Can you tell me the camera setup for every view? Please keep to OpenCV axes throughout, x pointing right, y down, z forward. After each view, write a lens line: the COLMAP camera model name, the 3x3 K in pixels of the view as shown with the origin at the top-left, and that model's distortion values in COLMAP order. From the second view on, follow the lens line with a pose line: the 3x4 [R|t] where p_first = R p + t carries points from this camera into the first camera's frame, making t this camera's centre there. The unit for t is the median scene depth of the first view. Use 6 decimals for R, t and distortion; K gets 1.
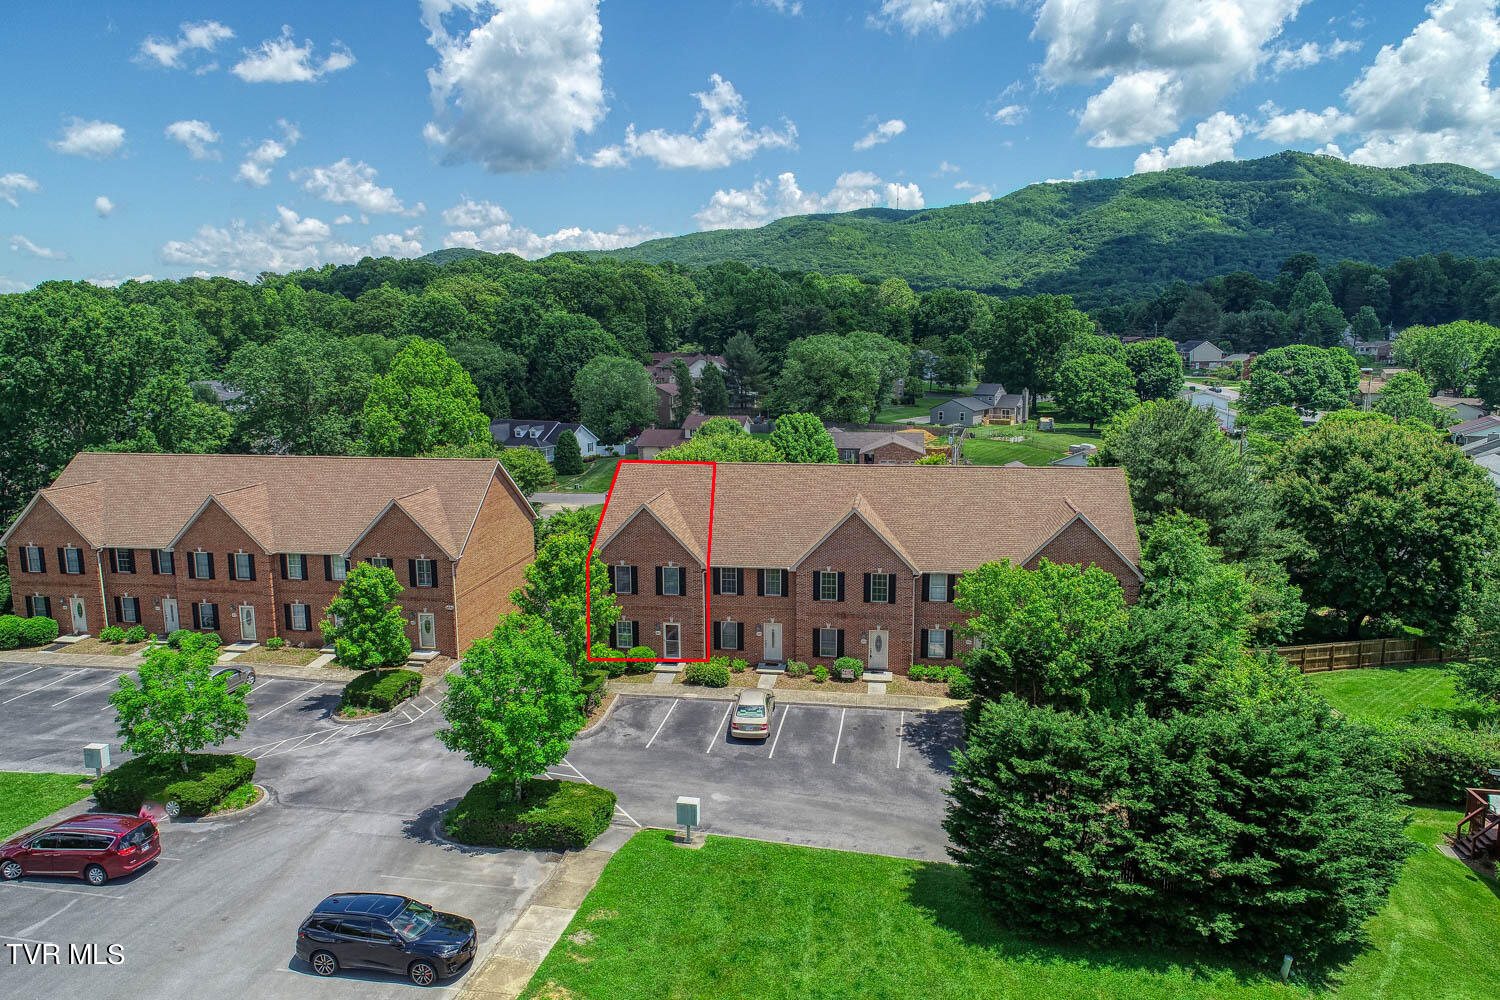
lens RADIAL K [[1028.4, 0, 742.8], [0, 1028.4, 488.6], [0, 0, 1]] dist [0.004489, -0.001667]
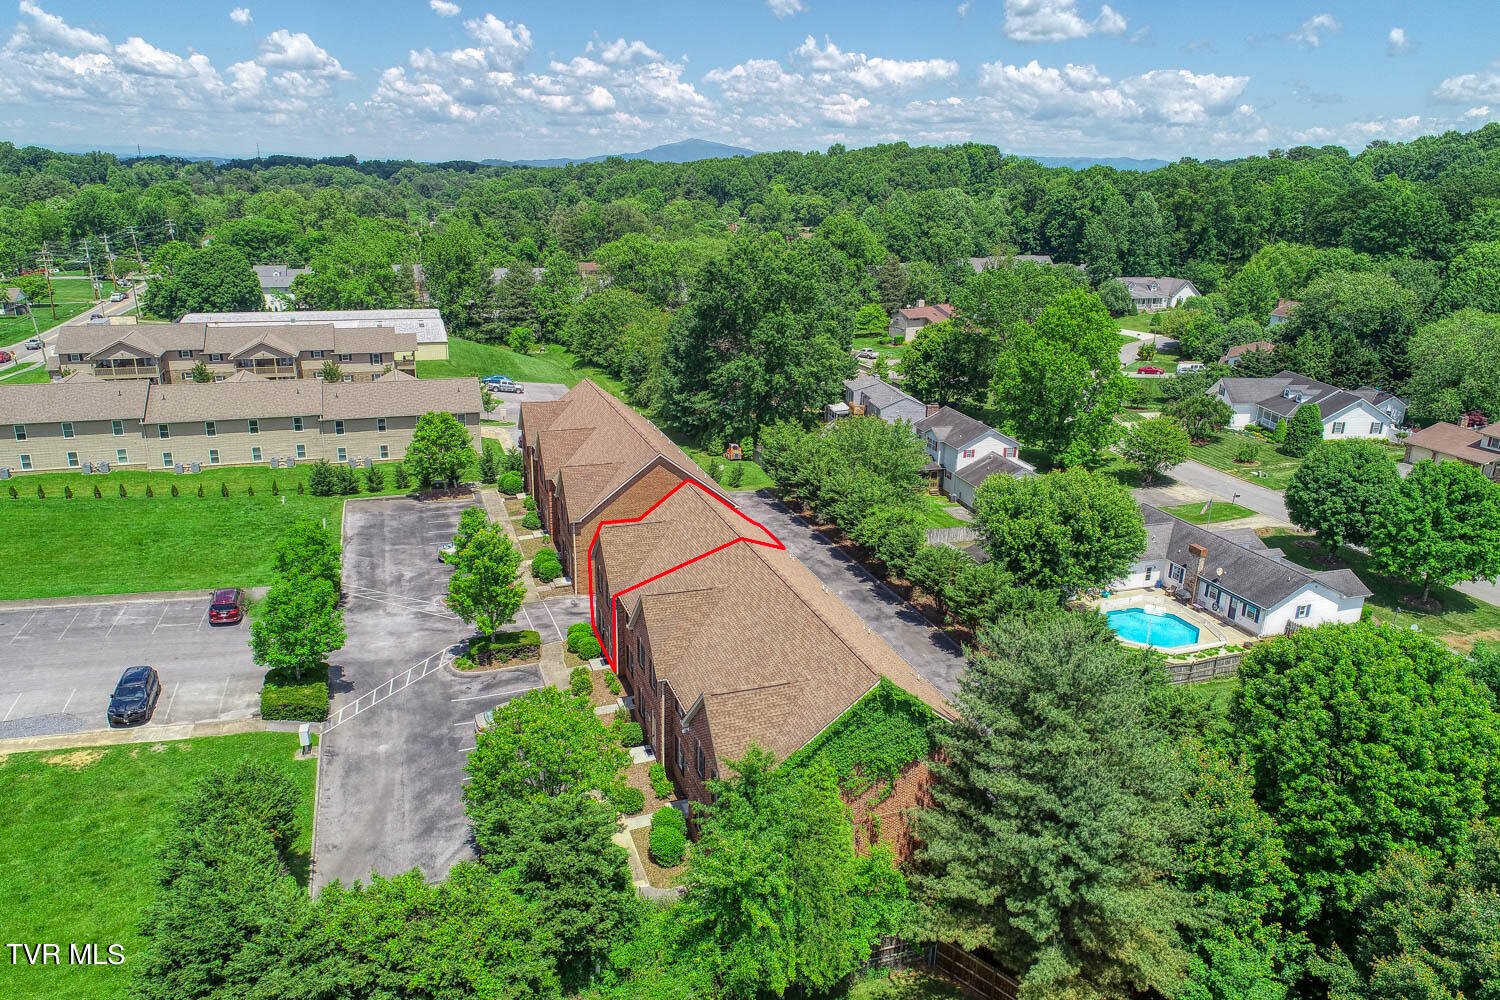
lens RADIAL K [[1028.4, 0, 742.8], [0, 1028.4, 488.6], [0, 0, 1]] dist [0.004489, -0.001667]
pose [[0.466920, 0.282053, -0.838112, 0.443879], [-0.155549, 0.959188, 0.236142, -0.154747], [0.870511, 0.020108, 0.491738, 0.252879]]
